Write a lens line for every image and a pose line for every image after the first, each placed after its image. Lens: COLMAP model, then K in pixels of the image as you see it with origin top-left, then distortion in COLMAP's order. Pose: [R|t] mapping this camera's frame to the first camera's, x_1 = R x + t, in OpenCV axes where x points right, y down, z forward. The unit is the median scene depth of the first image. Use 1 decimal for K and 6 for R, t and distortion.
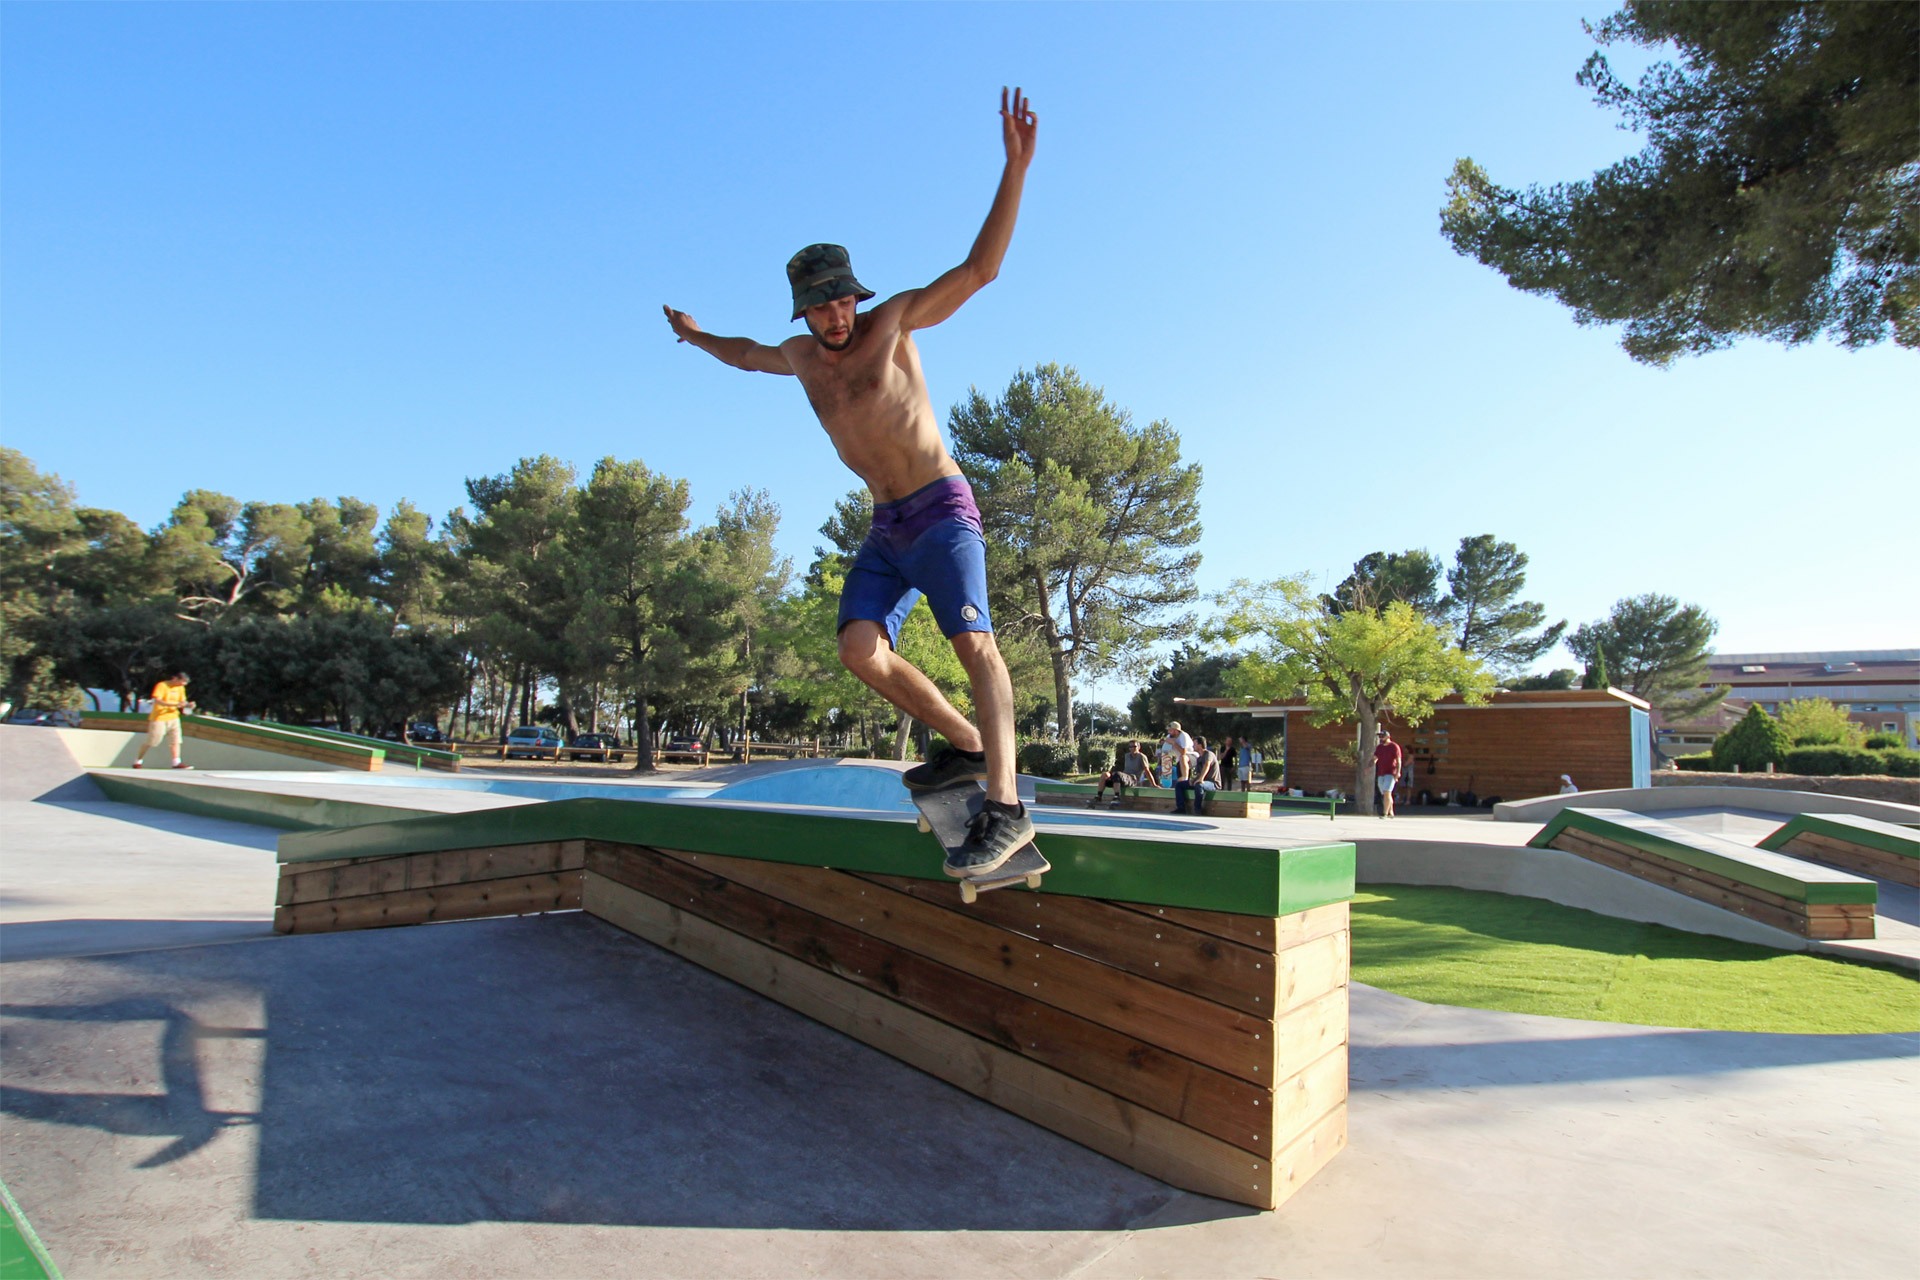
lens RADIAL K [[1603.1, 0, 931.1], [0, 1603.1, 666.9], [0, 0, 1]] dist [0.002172, 0.125317]
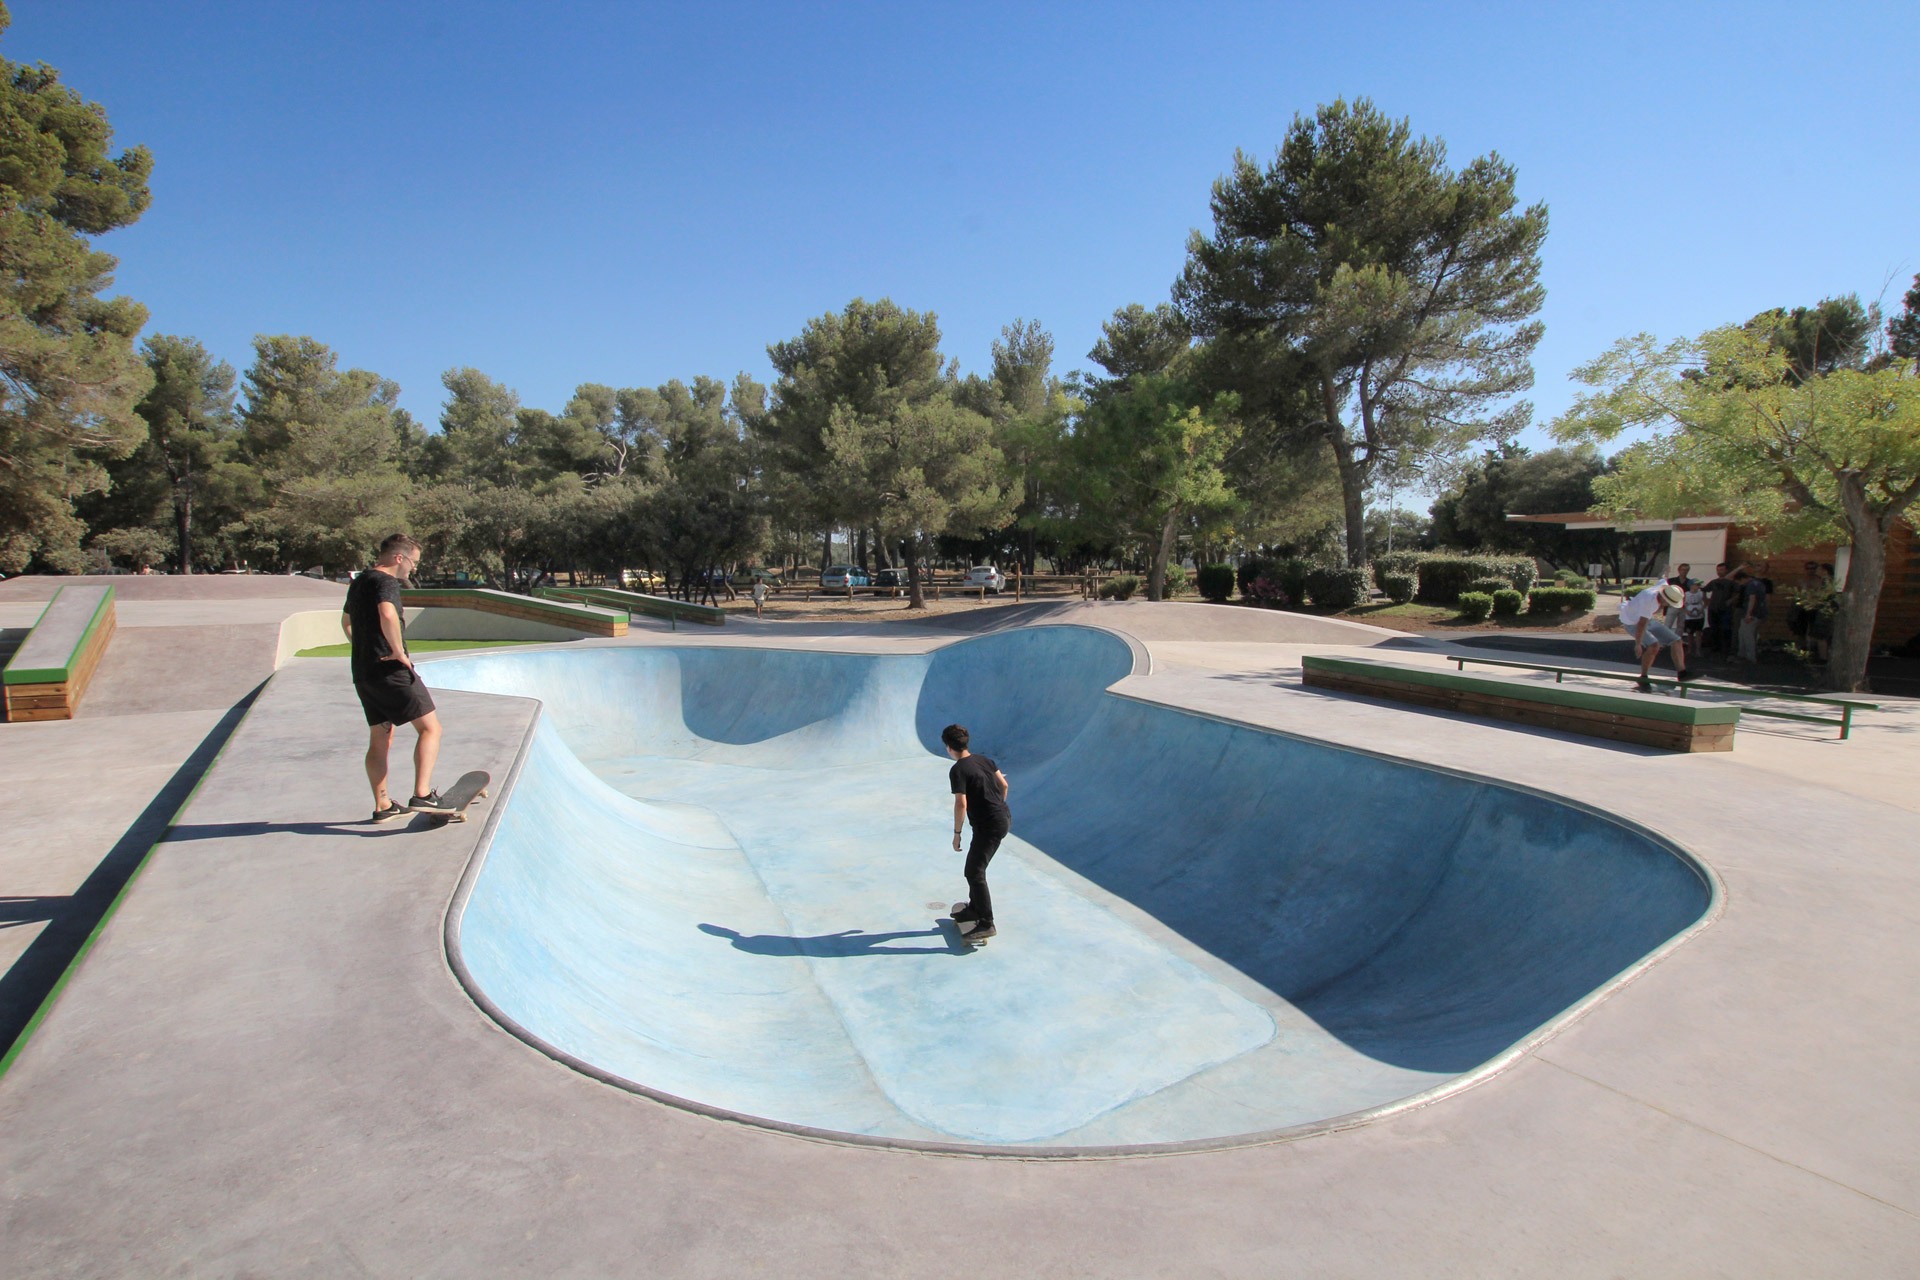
lens RADIAL K [[866.2, 0, 955.7], [0, 866.2, 652.1], [0, 0, 1]] dist [-0.028037, -0.000299]
pose [[0.933882, -0.001340, -0.357580, 0.046787], [0.070976, 0.980791, 0.181690, -0.008666], [0.350468, -0.195057, 0.916038, 0.473948]]
